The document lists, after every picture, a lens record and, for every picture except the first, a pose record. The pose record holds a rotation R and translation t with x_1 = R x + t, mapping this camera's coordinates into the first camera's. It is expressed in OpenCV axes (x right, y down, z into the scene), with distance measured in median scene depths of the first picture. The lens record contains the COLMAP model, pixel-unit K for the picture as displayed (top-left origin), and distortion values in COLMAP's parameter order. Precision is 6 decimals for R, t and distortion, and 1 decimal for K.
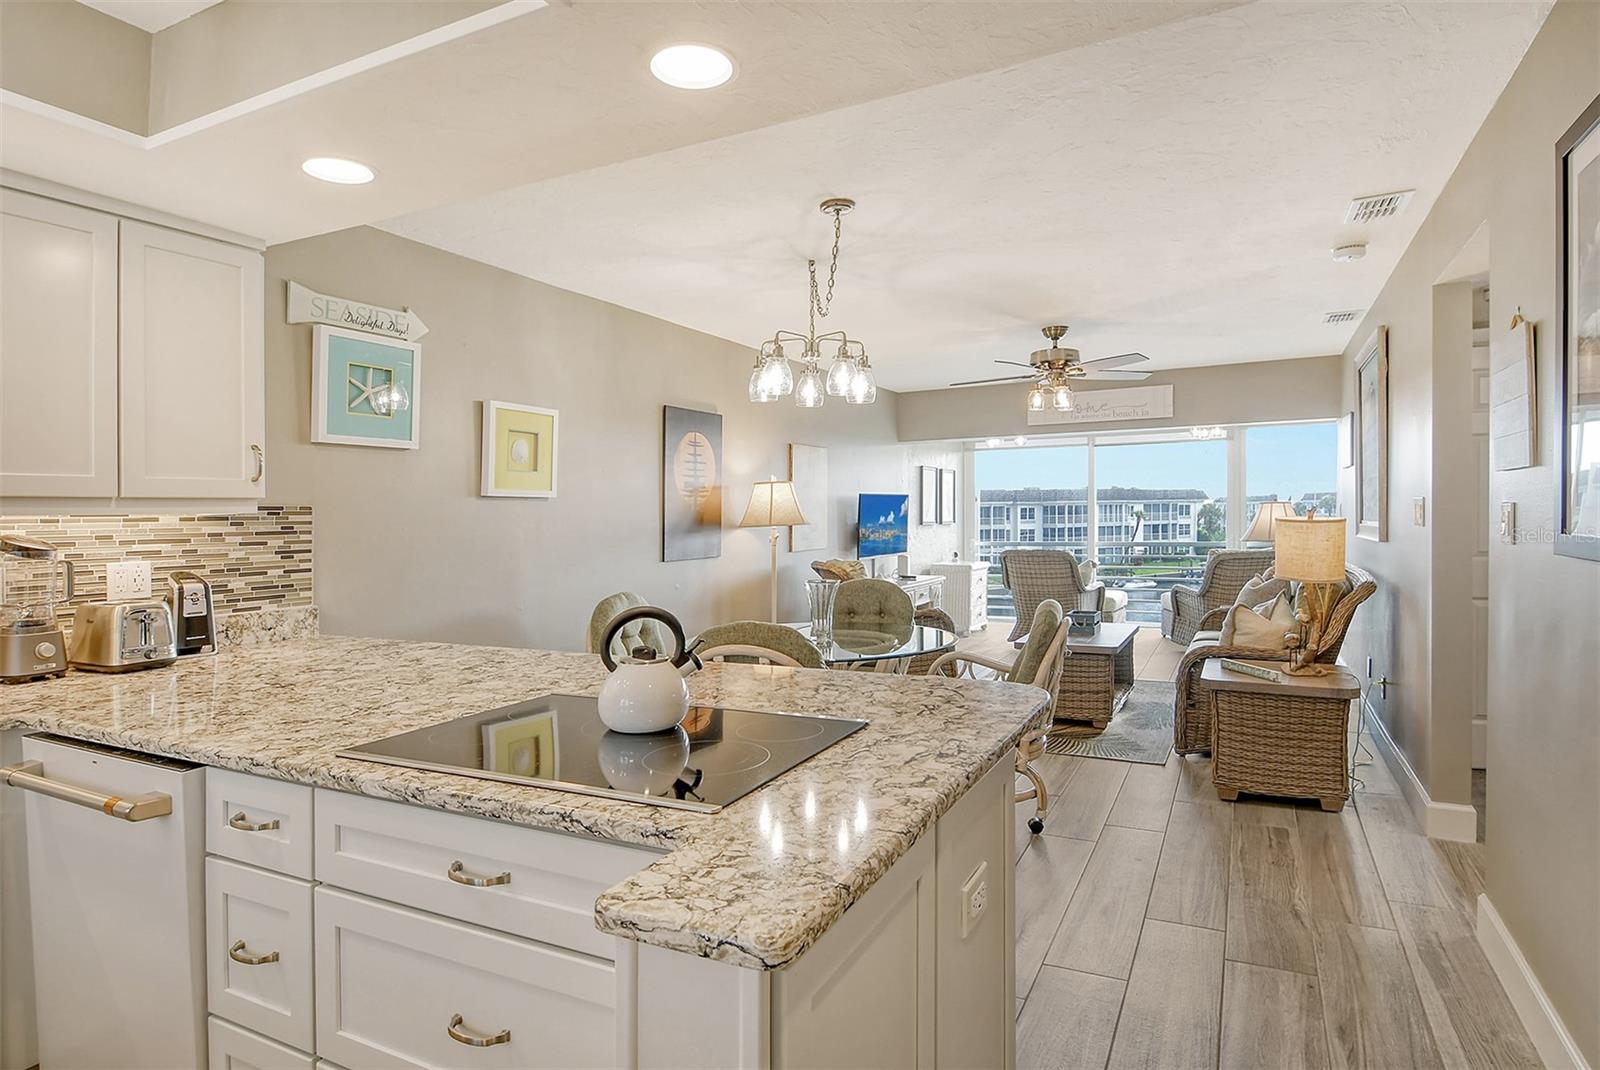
lens RADIAL K [[873.7, 0, 821.4], [0, 873.7, 505.1], [0, 0, 1]] dist [-0.017278, -0.002402]
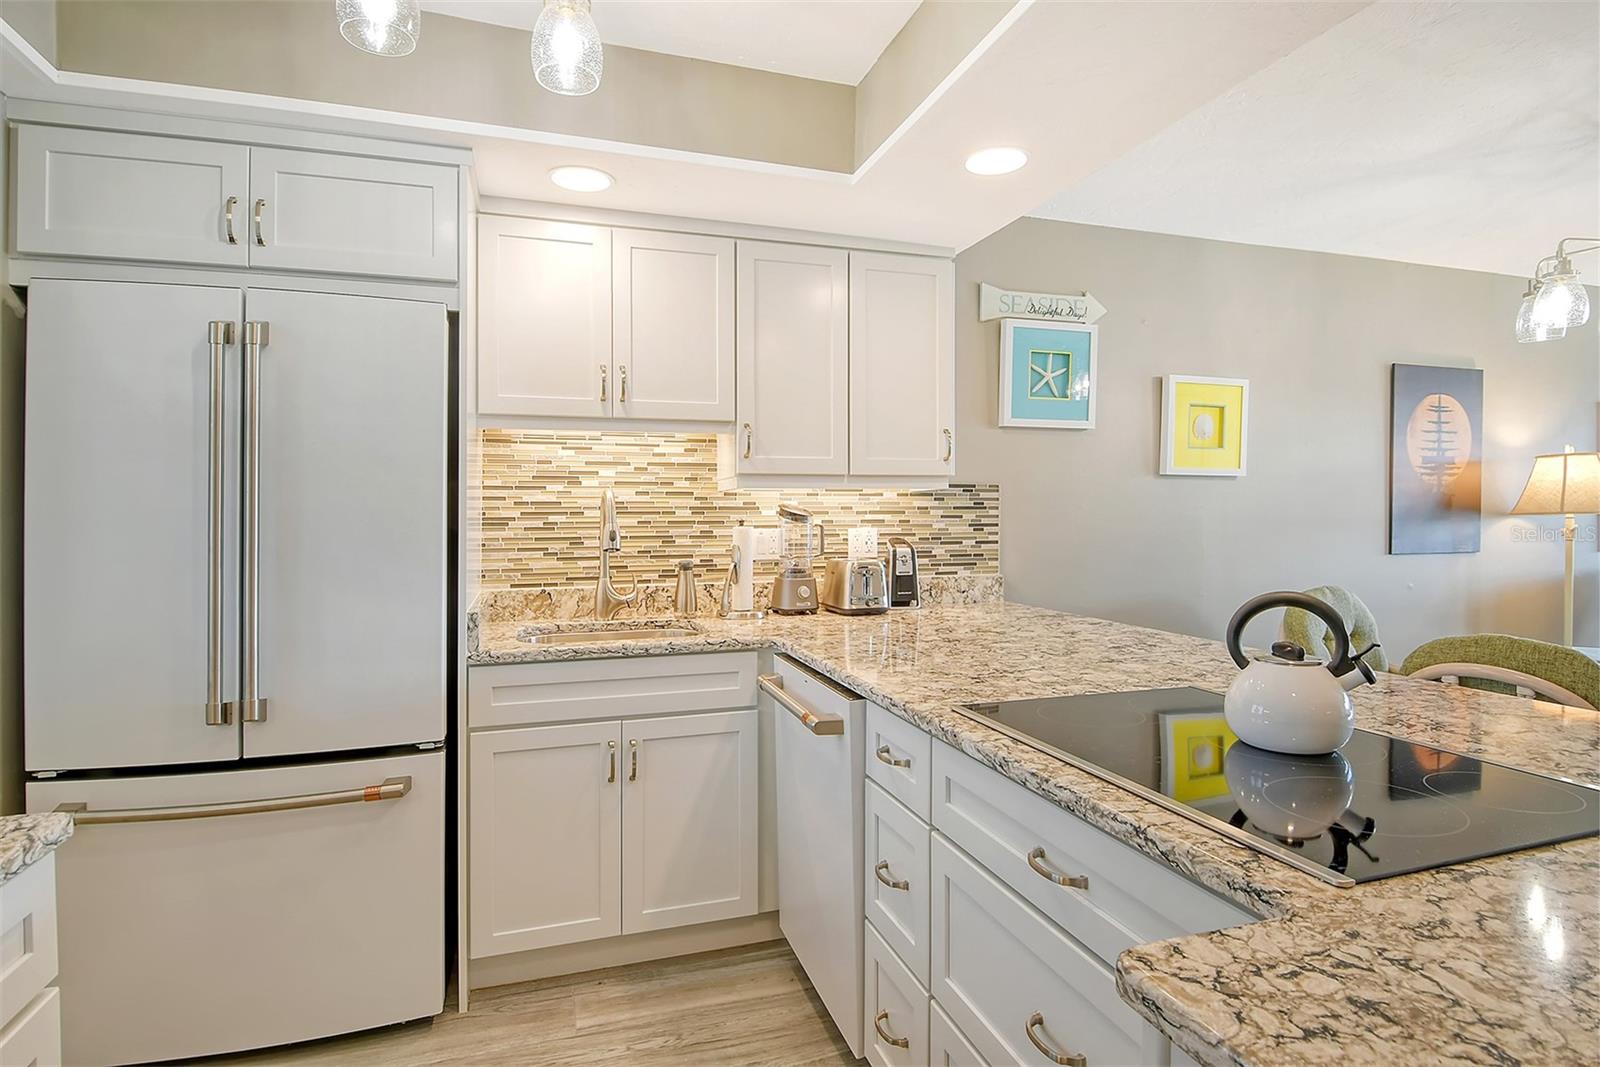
lens RADIAL K [[847.7, 0, 817.1], [0, 847.7, 501.6], [0, 0, 1]] dist [0.023927, -0.029250]
pose [[0.698983, 0.007412, -0.715100, 0.037609], [-0.001624, 0.999960, 0.008777, 0.021827], [0.715137, -0.004974, 0.698967, 0.123473]]
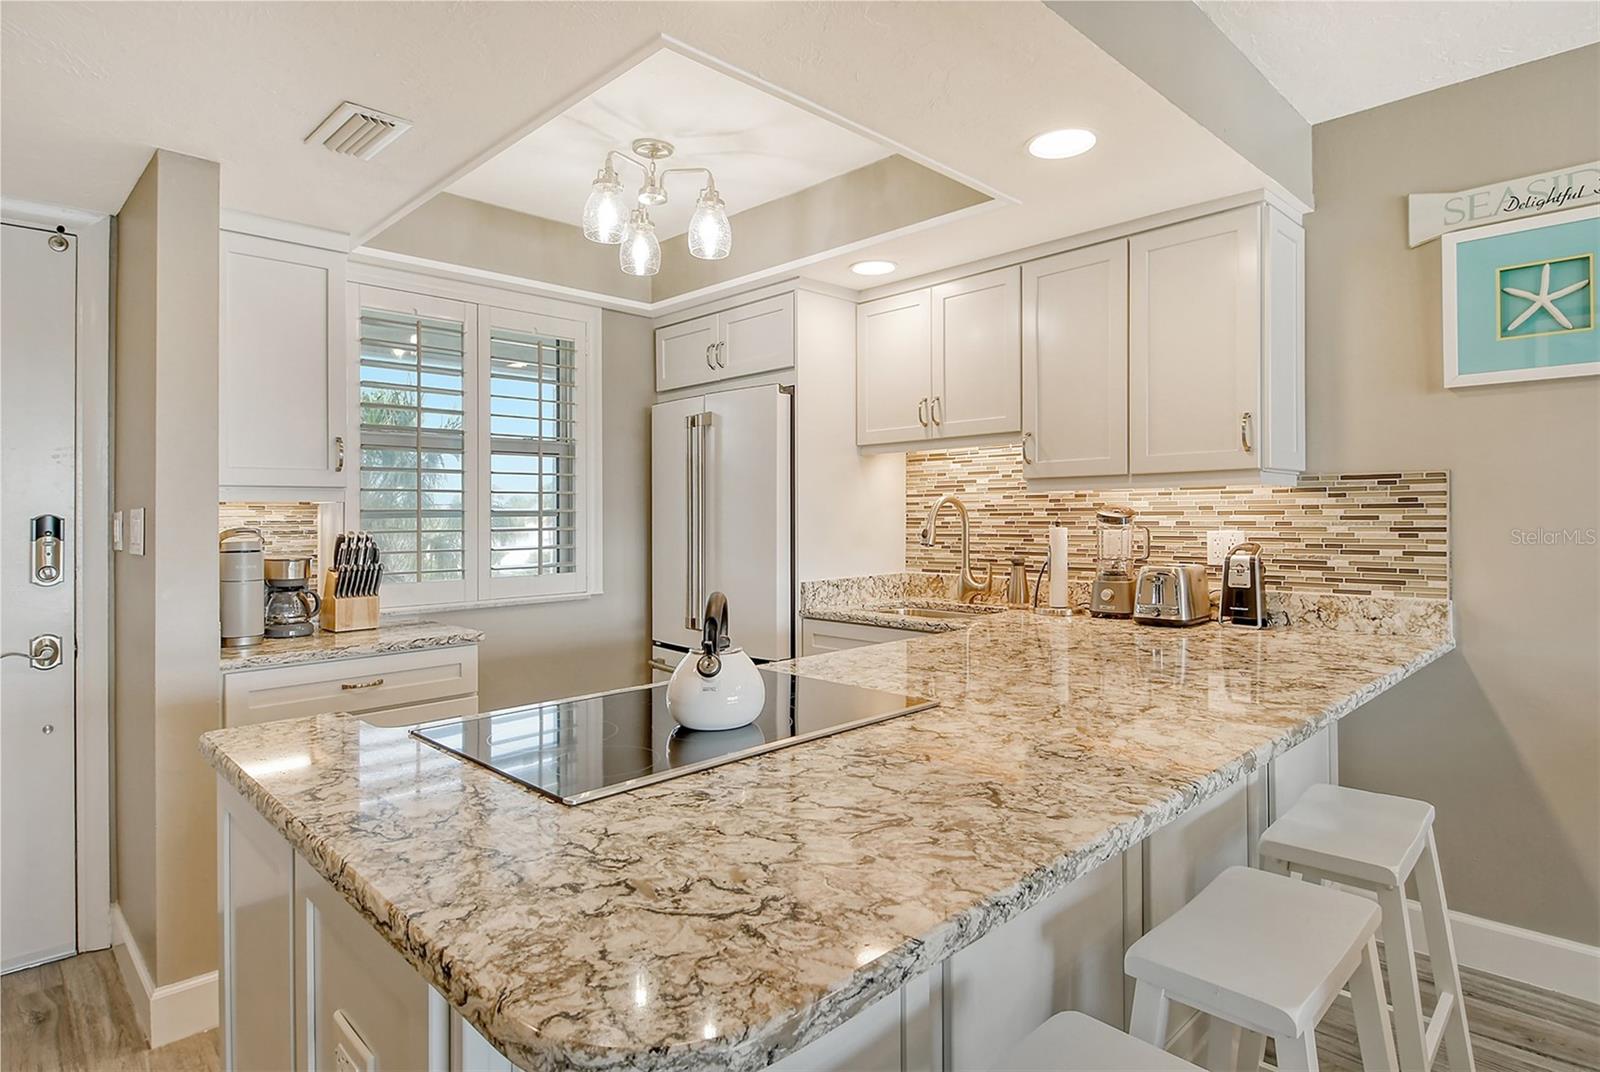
lens RADIAL K [[836.9, 0, 804.9], [0, 836.9, 485.6], [0, 0, 1]] dist [0.032217, -0.030472]
pose [[-0.322168, -0.008204, -0.946647, 0.481388], [0.029017, 0.999407, -0.018537, 0.017137], [0.946238, -0.033441, -0.321739, 1.091349]]
